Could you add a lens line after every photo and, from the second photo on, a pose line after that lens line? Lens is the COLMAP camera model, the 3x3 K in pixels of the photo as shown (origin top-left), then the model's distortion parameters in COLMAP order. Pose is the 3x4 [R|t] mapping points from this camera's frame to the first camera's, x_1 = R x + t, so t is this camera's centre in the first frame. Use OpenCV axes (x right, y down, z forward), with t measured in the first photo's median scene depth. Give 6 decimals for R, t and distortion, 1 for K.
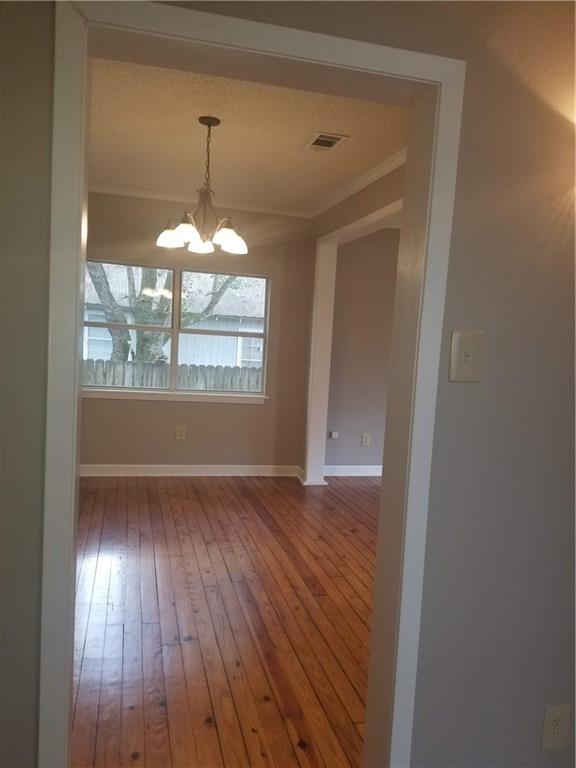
lens RADIAL K [[610.0, 0, 288.0], [0, 610.0, 384.0], [0, 0, 1]] dist [0.042051, -0.005331]
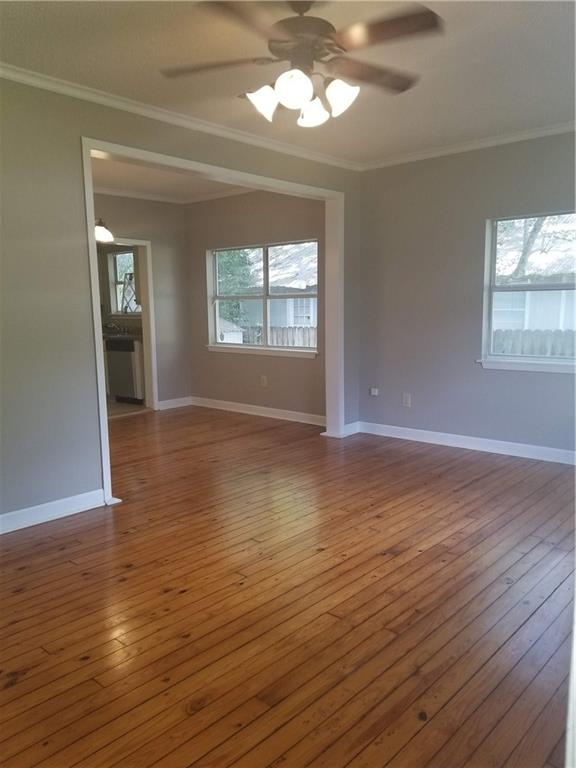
lens RADIAL K [[610.0, 0, 288.0], [0, 610.0, 384.0], [0, 0, 1]] dist [0.042051, -0.005331]
pose [[0.560536, 0.045014, -0.826906, 0.795617], [-0.014982, 0.998909, 0.044221, 0.027973], [0.827994, -0.012399, 0.560599, 0.314010]]
